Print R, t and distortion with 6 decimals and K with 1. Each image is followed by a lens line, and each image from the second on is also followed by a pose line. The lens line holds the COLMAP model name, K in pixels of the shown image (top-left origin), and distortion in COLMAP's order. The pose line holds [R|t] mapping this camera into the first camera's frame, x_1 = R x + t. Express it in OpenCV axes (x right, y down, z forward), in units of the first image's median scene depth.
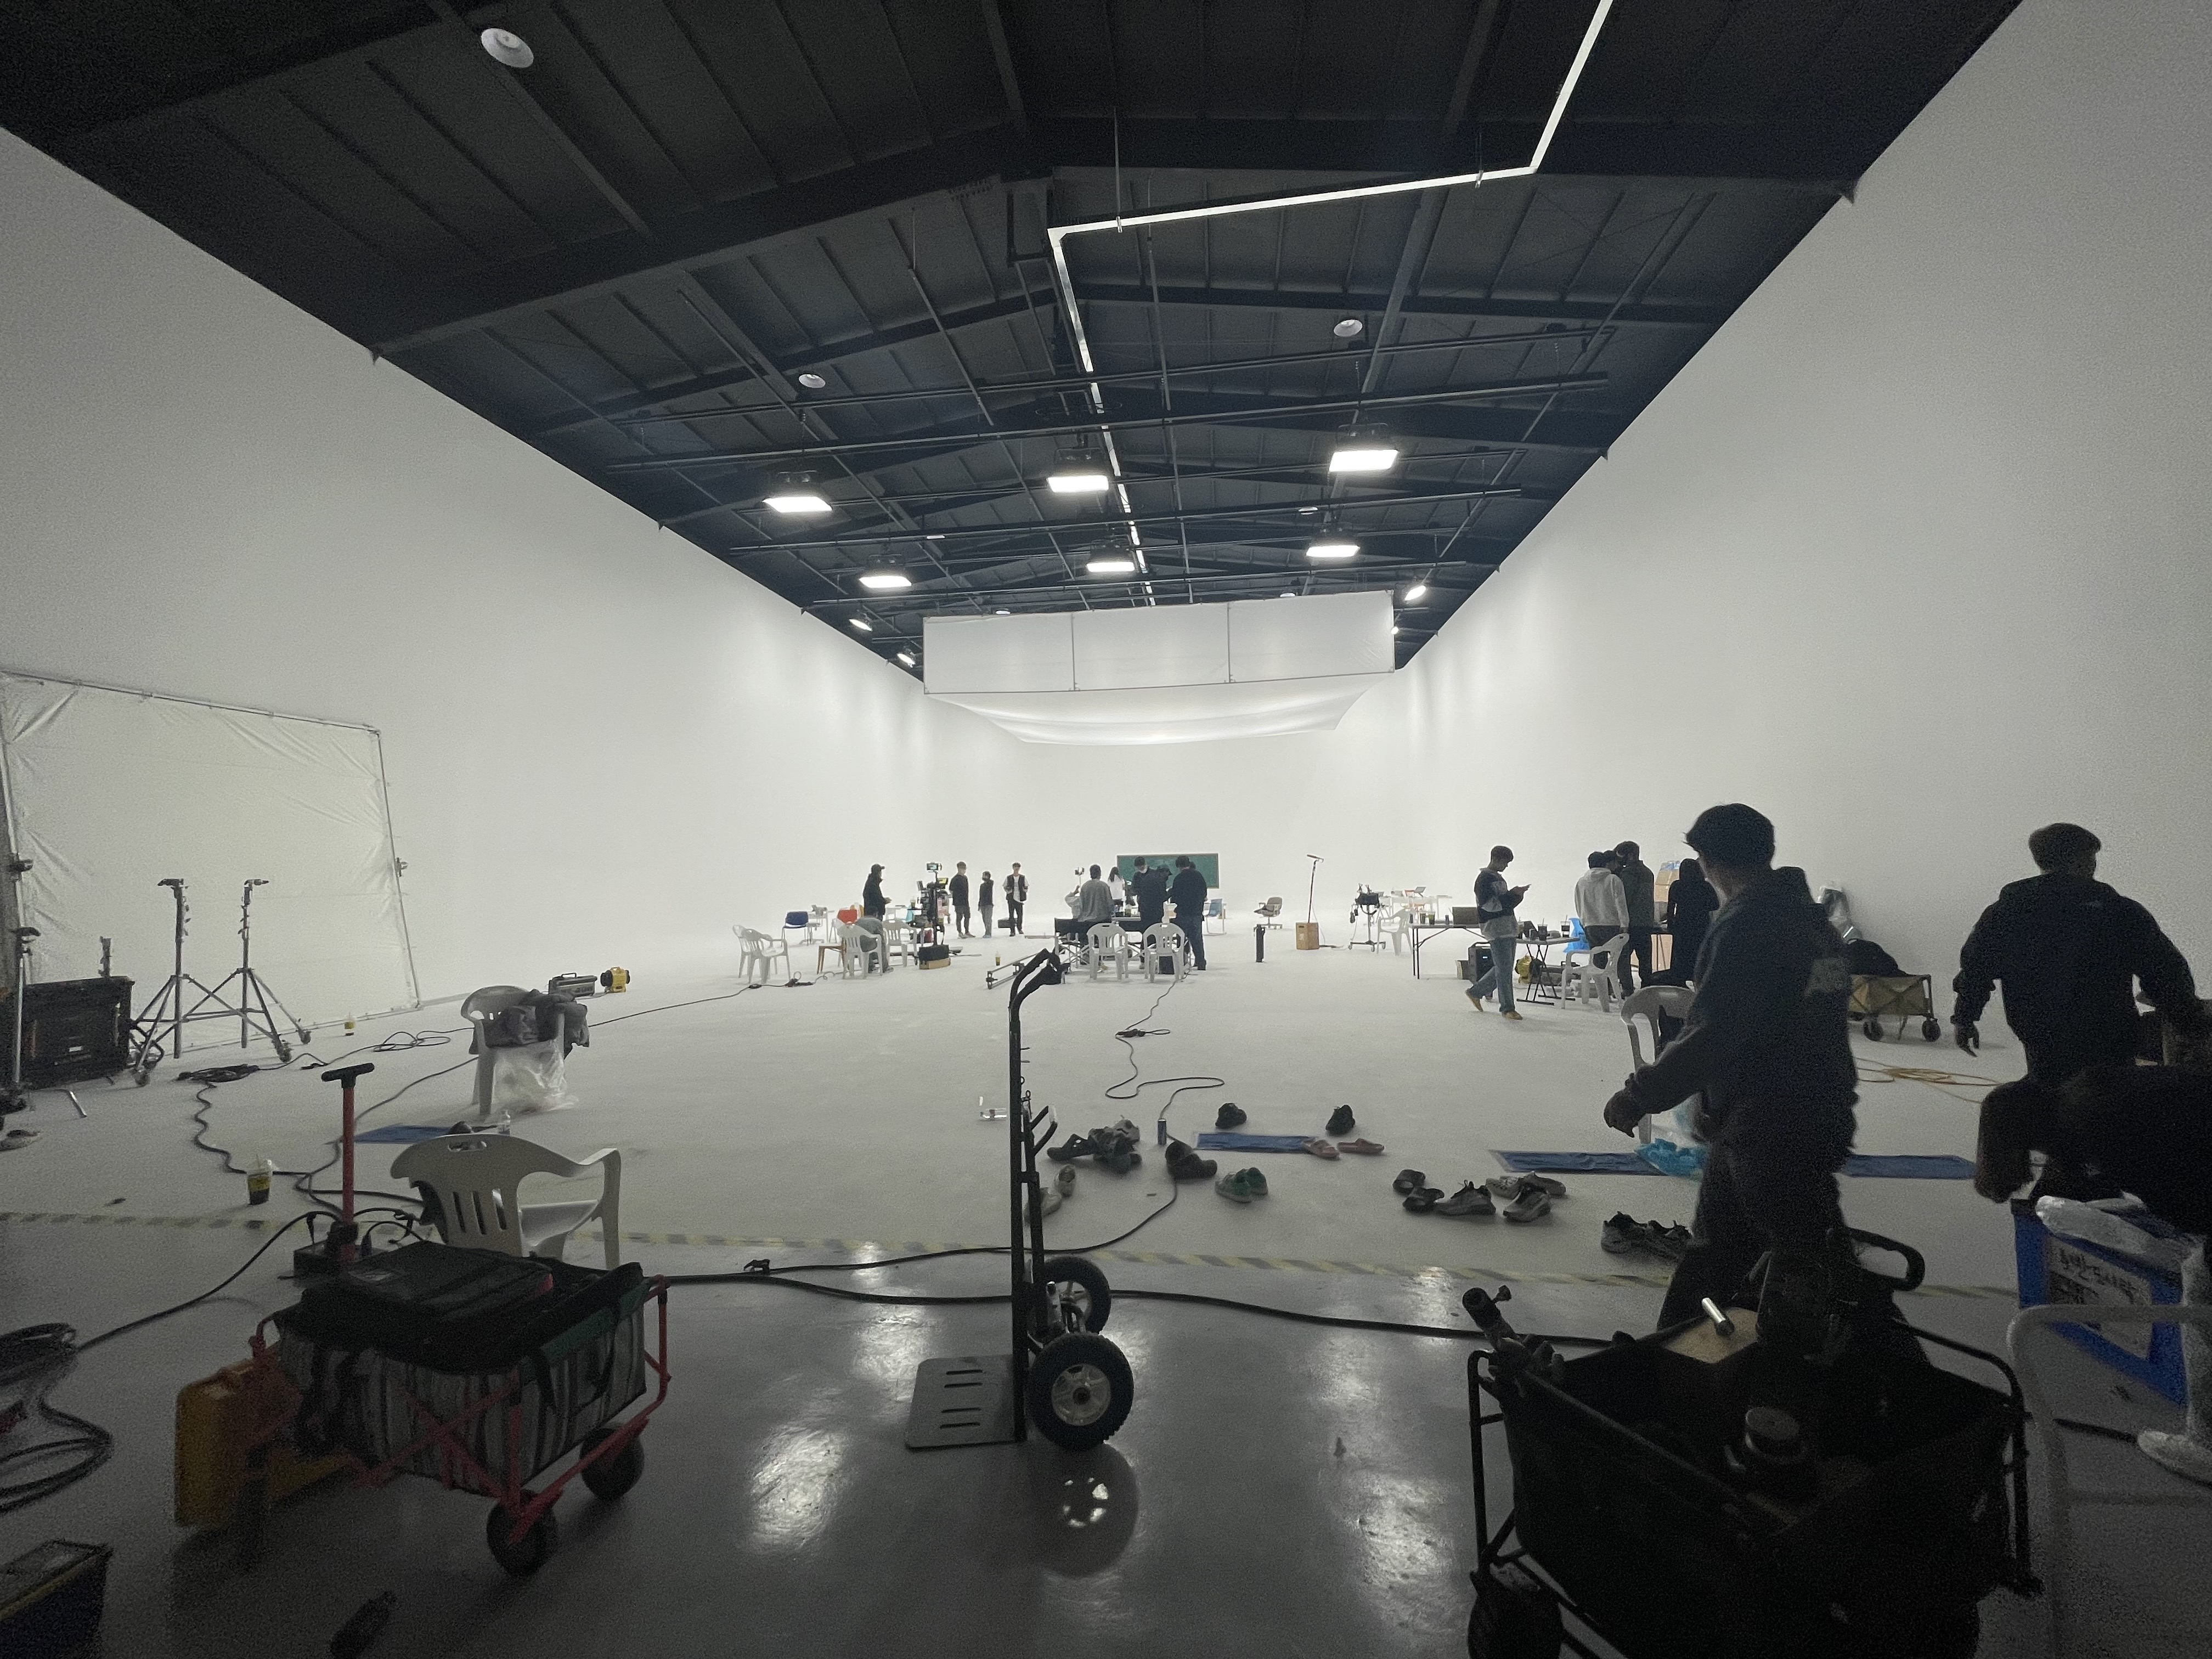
lens RADIAL K [[884.9, 0, 1100.0], [0, 884.9, 823.6], [0, 0, 1]] dist [-0.004874, 0.000093]
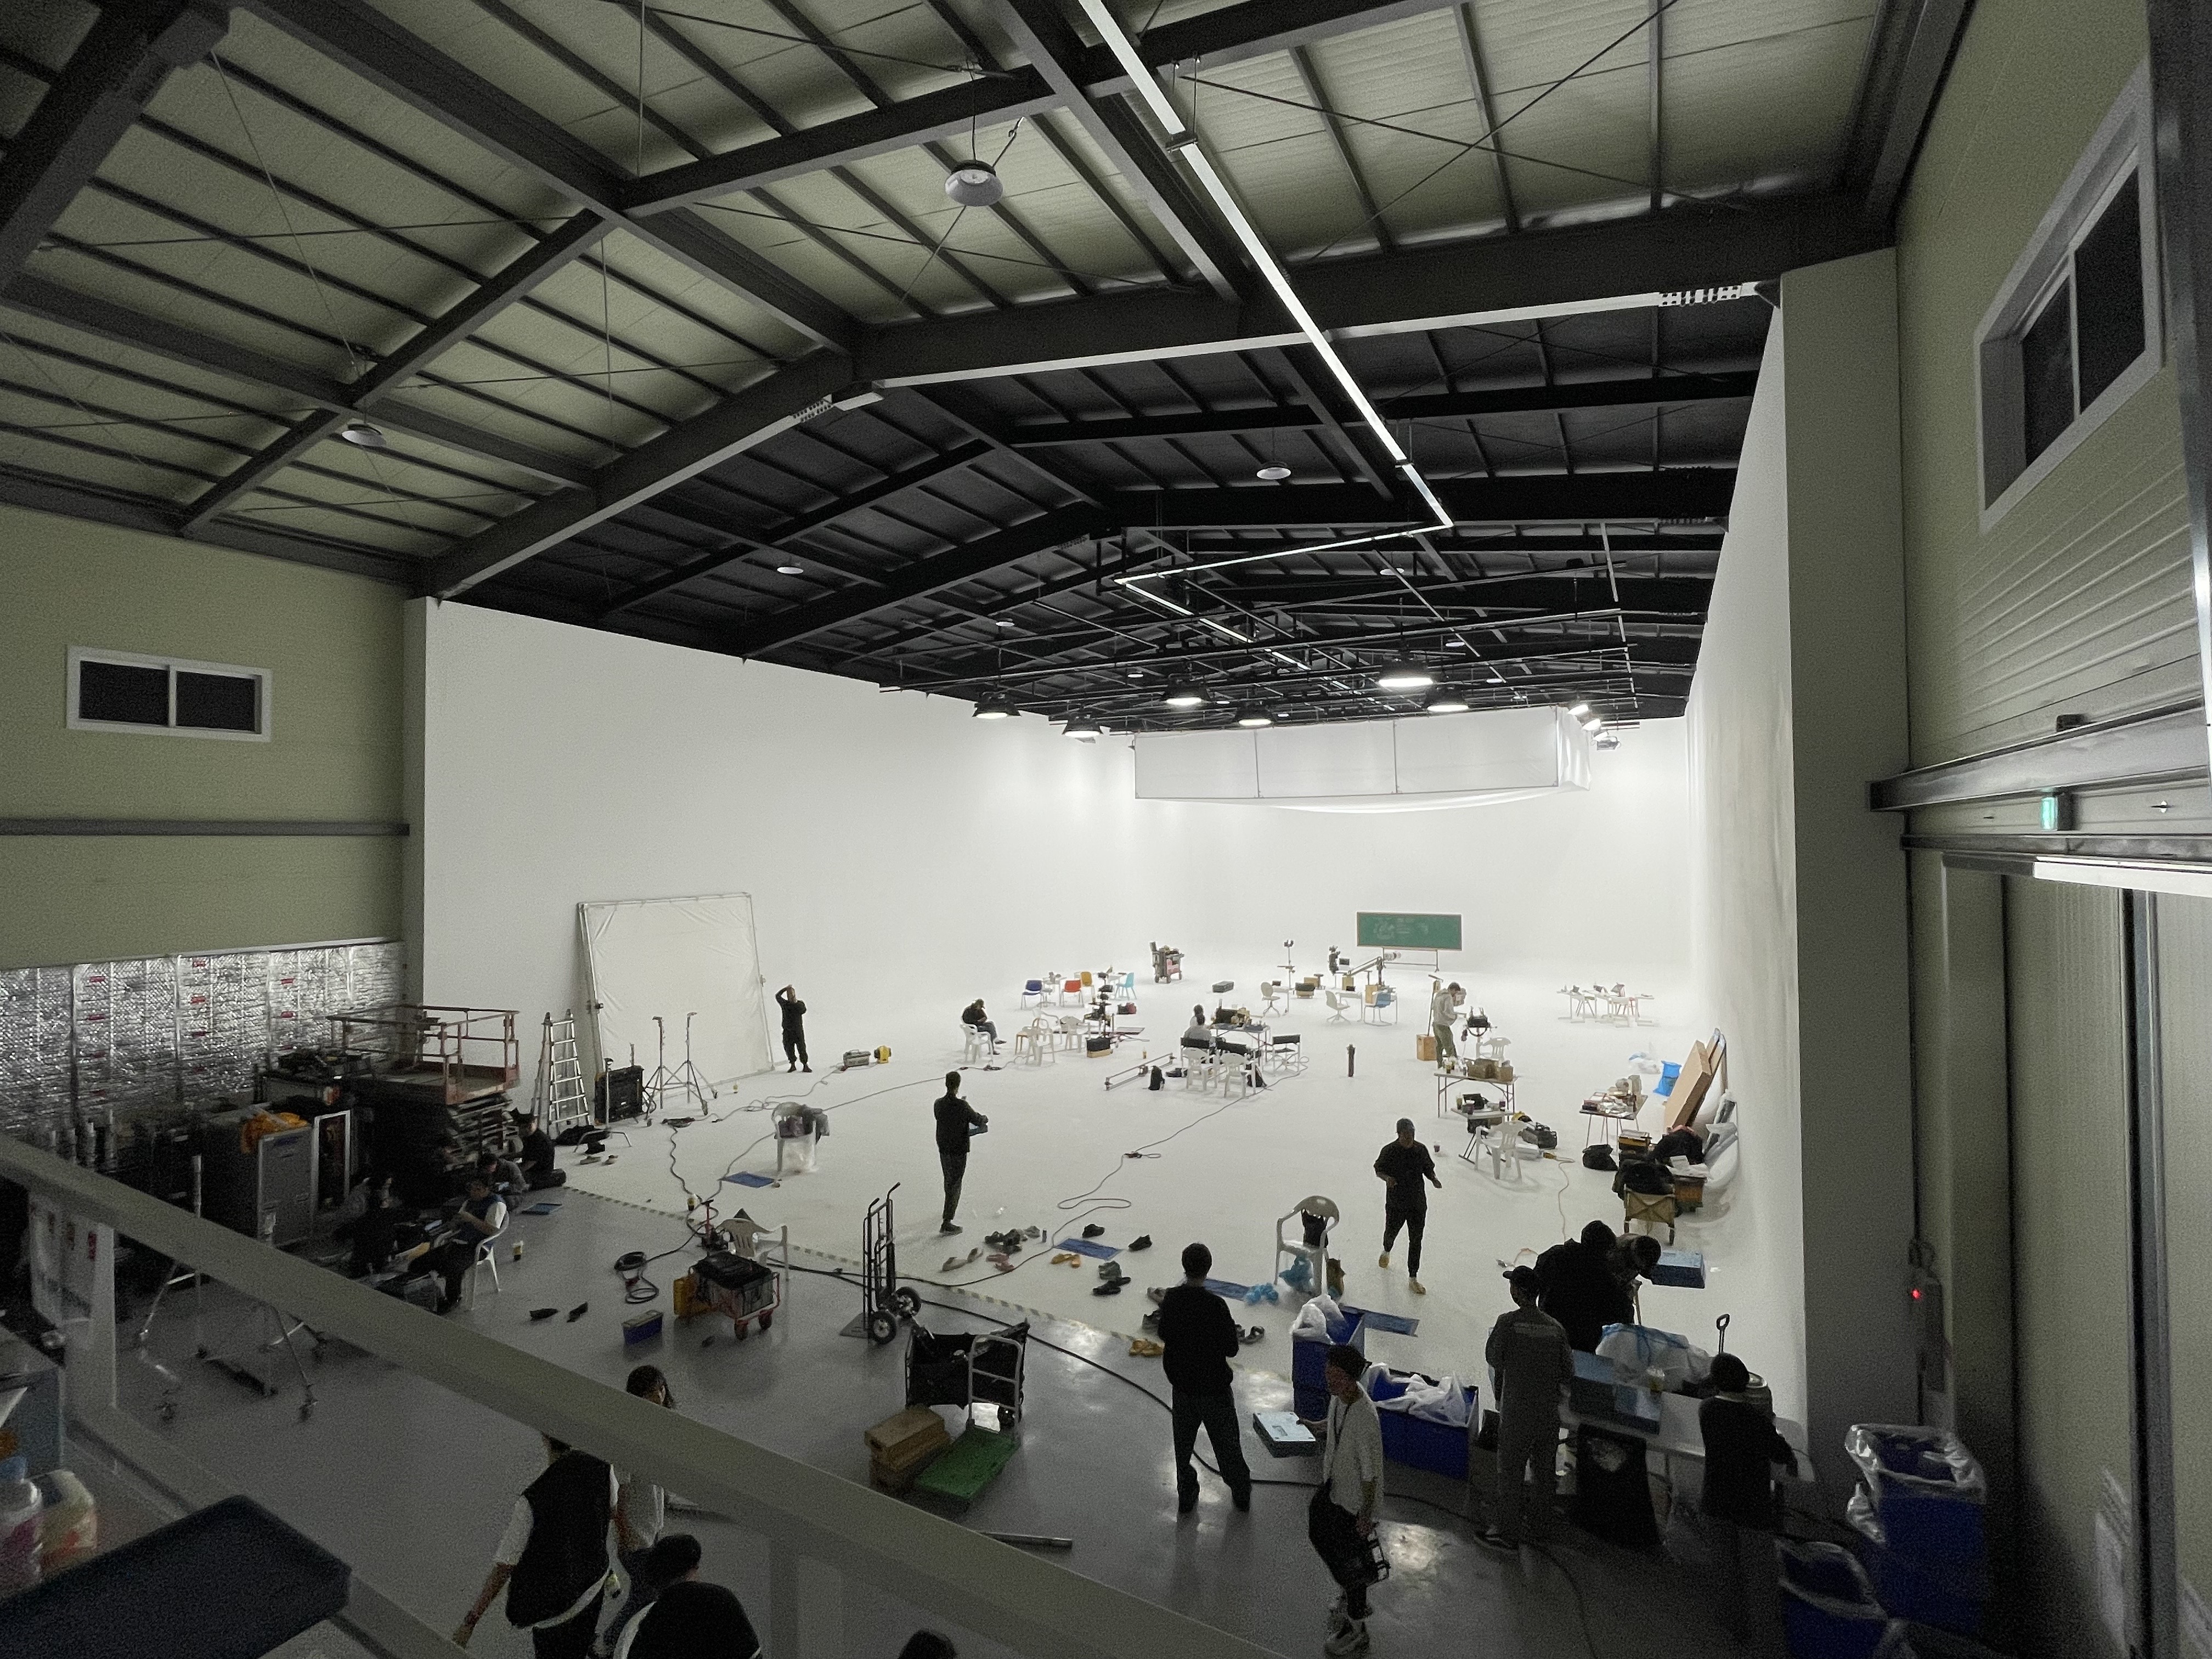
lens RADIAL K [[994.2, 0, 1100.4], [0, 994.2, 825.3], [0, 0, 1]] dist [-0.003286, -0.000219]
pose [[0.929281, 0.005643, -0.369331, 0.394603], [0.008696, 0.999272, 0.037146, -0.257774], [0.369272, -0.037730, 0.928555, -0.392714]]
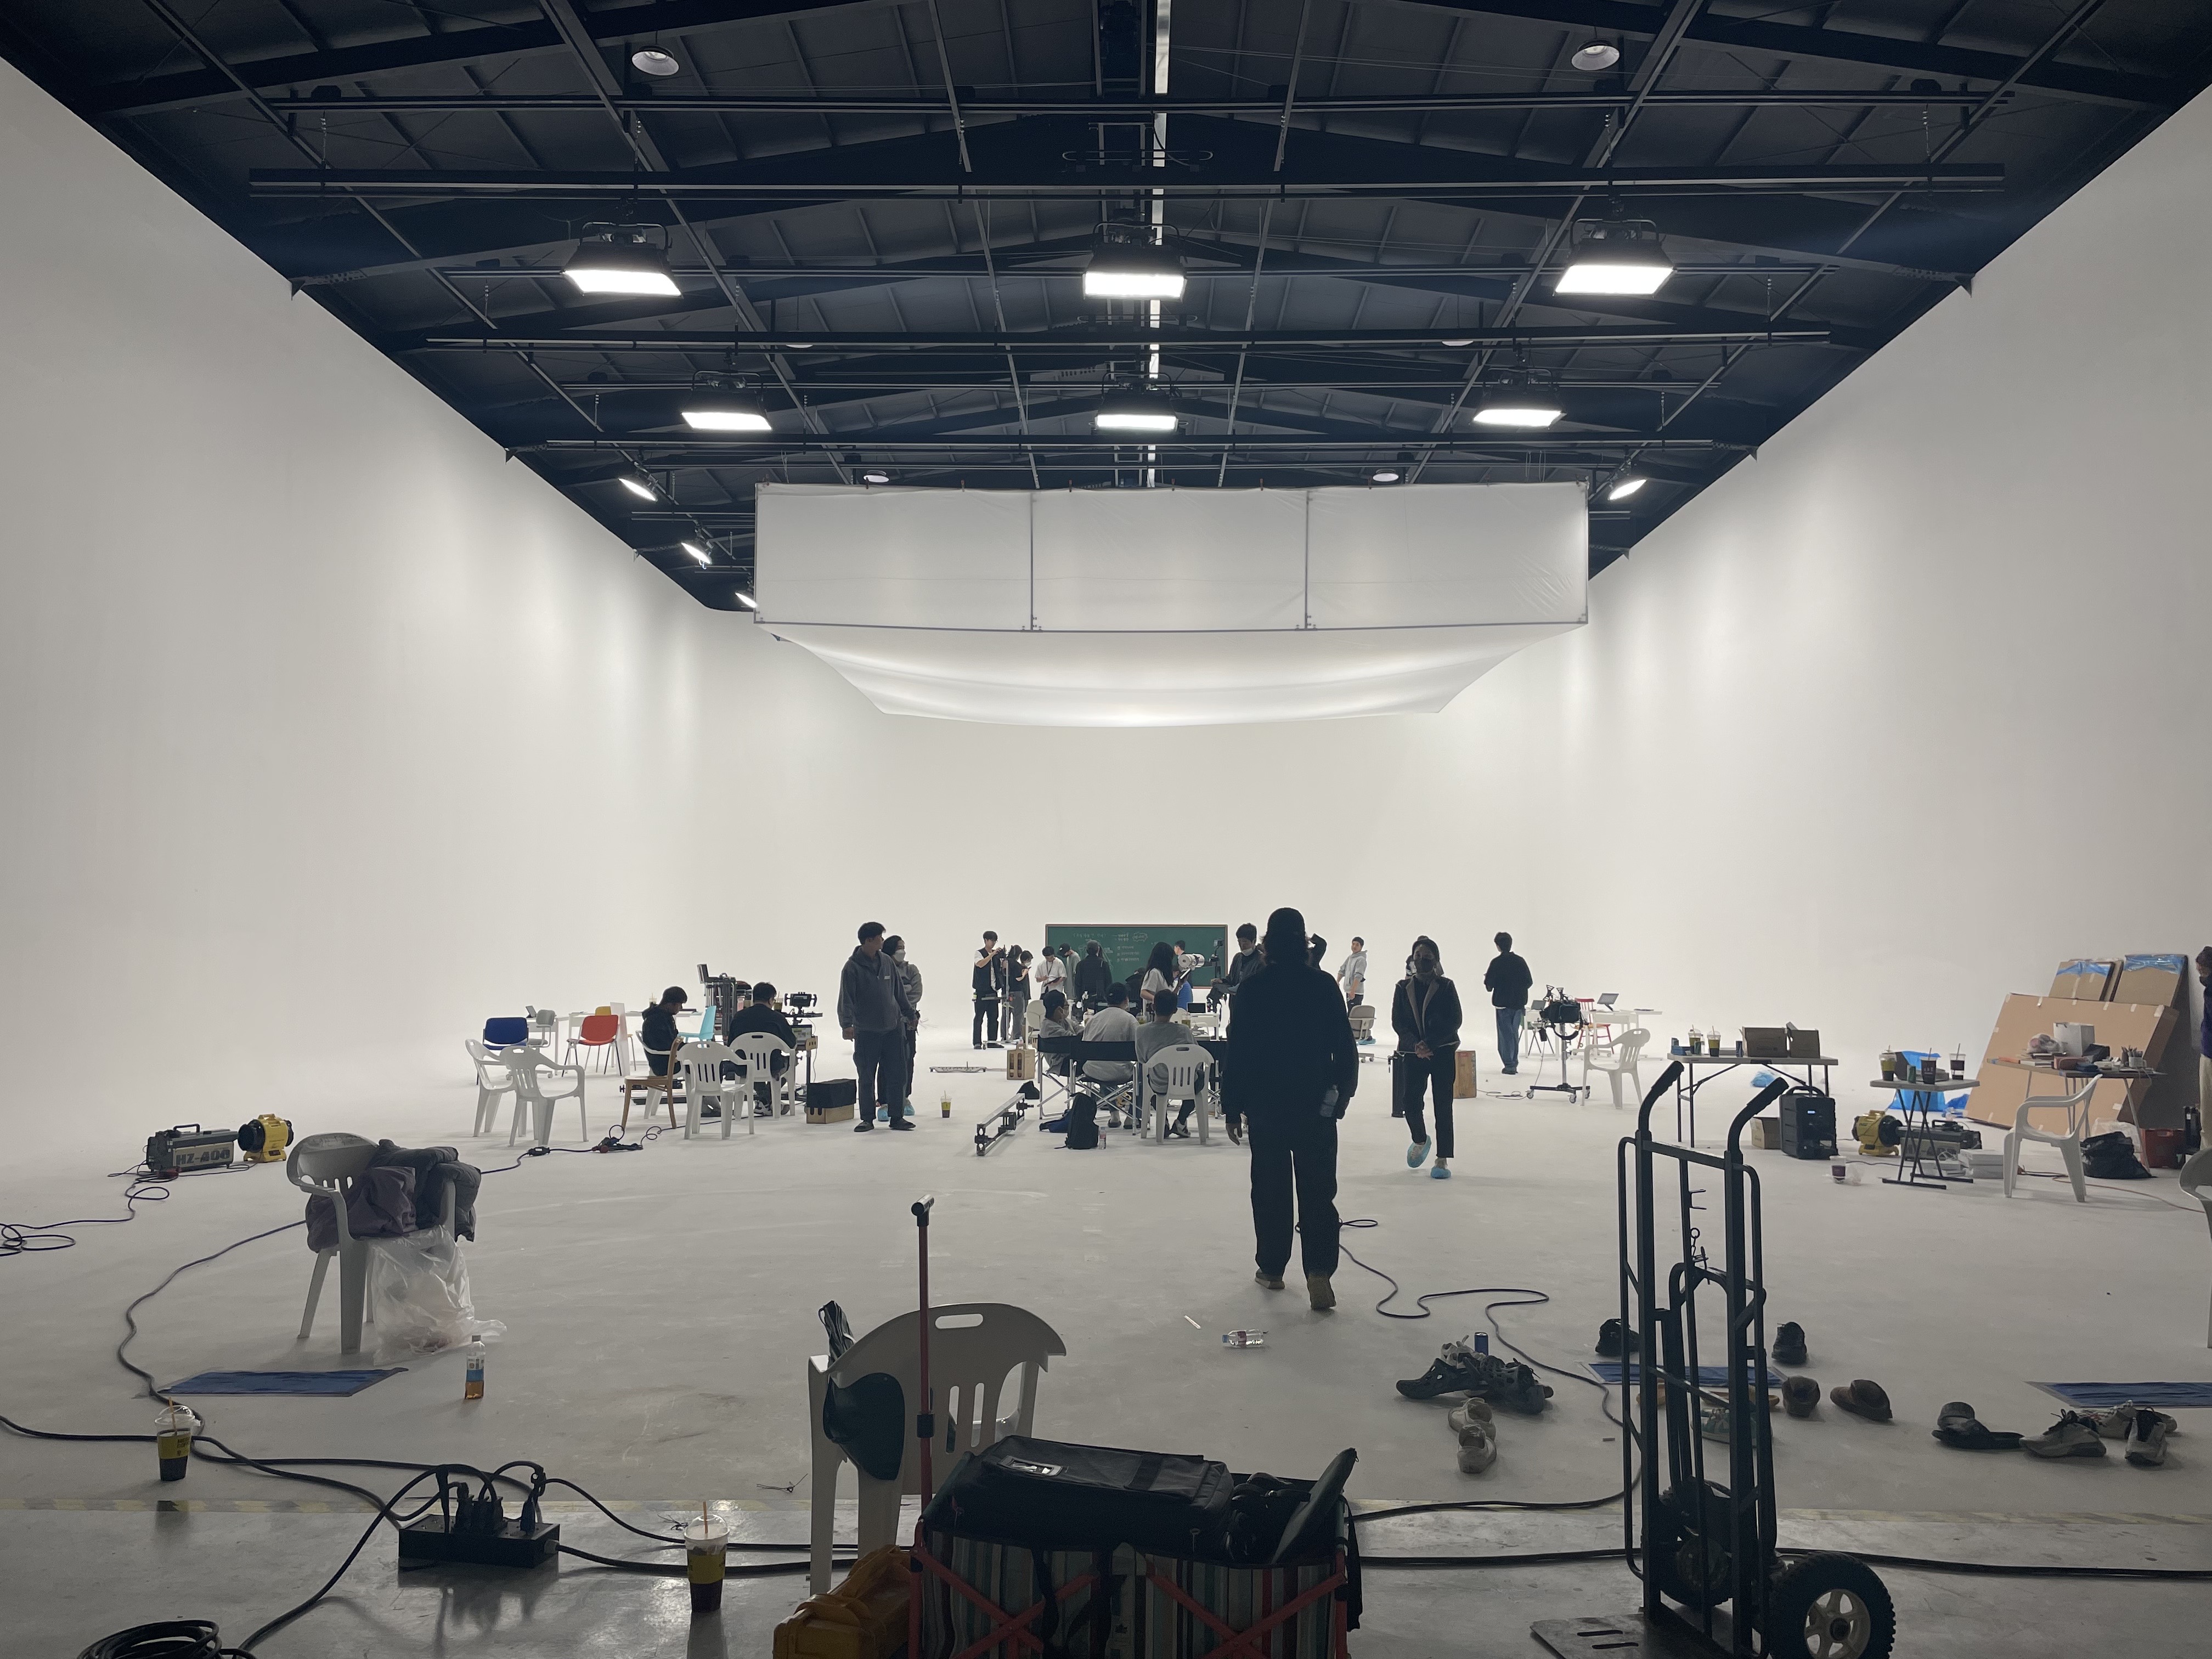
lens RADIAL K [[1659.7, 0, 1106.0], [0, 1659.7, 817.4], [0, 0, 1]] dist [0.089173, -0.121305]
pose [[0.992557, 0.031564, 0.117619, -0.160120], [-0.028174, 0.999141, -0.030375, -0.001420], [-0.118477, 0.026835, 0.992594, -0.078931]]
